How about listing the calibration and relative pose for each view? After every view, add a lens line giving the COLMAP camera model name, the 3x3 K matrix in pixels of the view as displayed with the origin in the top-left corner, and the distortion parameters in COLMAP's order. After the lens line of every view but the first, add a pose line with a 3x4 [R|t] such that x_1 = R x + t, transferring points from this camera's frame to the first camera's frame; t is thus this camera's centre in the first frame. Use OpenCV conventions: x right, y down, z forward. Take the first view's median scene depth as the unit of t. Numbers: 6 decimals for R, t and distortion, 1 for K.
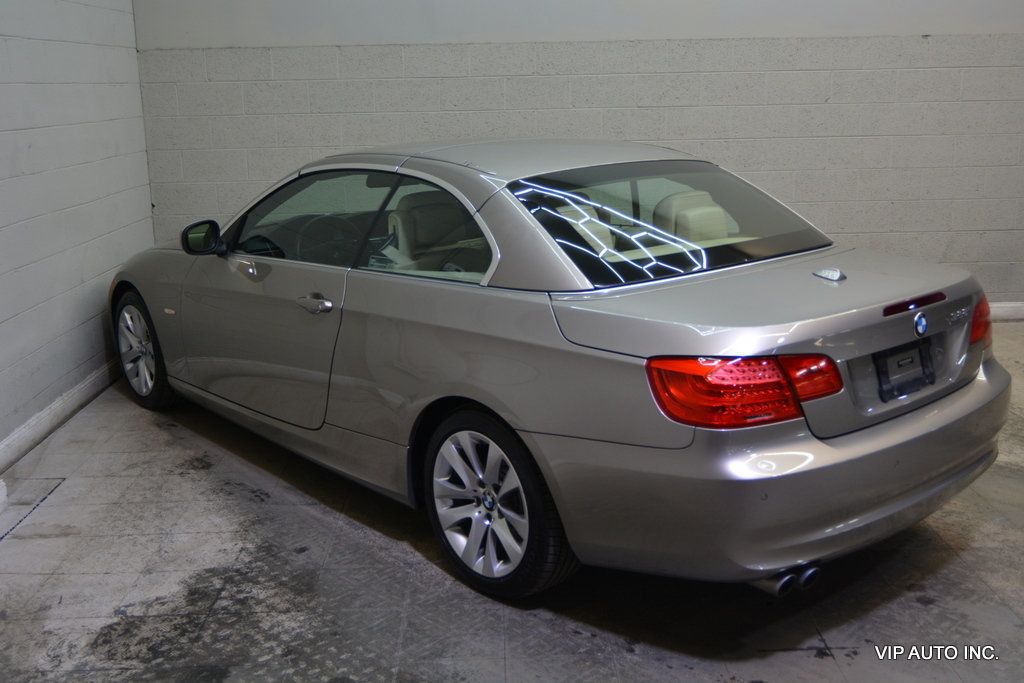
lens RADIAL K [[1080.6, 0, 487.3], [0, 1080.6, 342.1], [0, 0, 1]] dist [-0.006901, -0.007814]
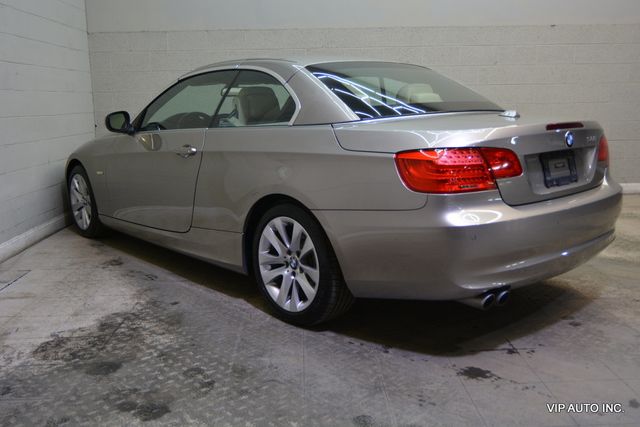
lens RADIAL K [[613.7, 0, 305.2], [0, 613.7, 212.3], [0, 0, 1]] dist [-0.022570, 0.003564]
pose [[0.999935, -0.001307, 0.011360, 0.007986], [0.001984, 0.998209, -0.059795, 0.128564], [-0.011261, 0.059813, 0.998146, 0.114937]]
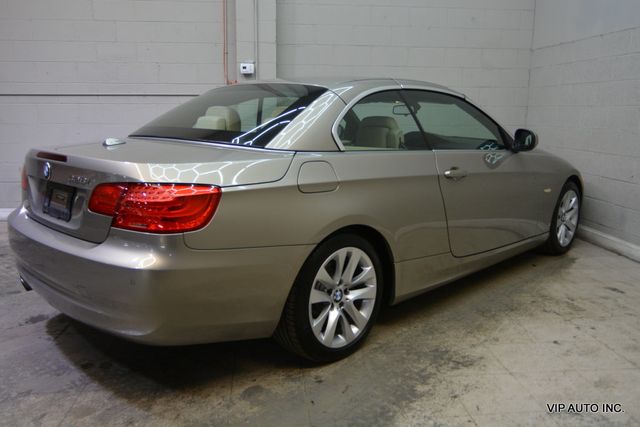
lens RADIAL K [[527.4, 0, 319.2], [0, 527.4, 214.6], [0, 0, 1]] dist [0.001376, 0.002810]
pose [[0.101228, 0.217228, -0.970858, 1.073264], [-0.241430, 0.952063, 0.187850, -0.169034], [0.965124, 0.215379, 0.148821, 1.121797]]
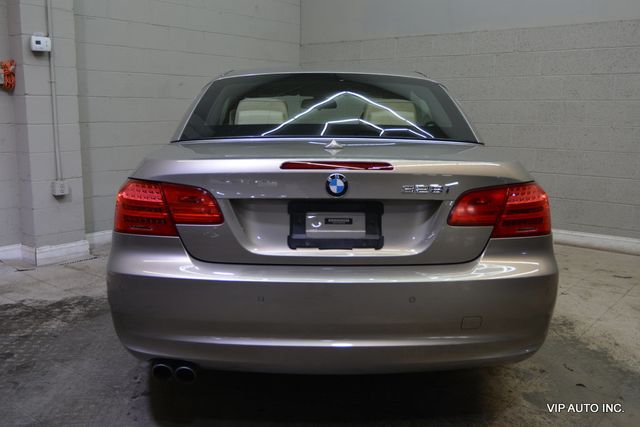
lens RADIAL K [[613.7, 0, 305.2], [0, 613.7, 212.3], [0, 0, 1]] dist [-0.022570, 0.003564]
pose [[0.766582, 0.130631, -0.628719, 0.697371], [-0.172188, 0.985050, -0.005278, 0.017459], [0.618630, 0.112304, 0.777615, 0.458931]]
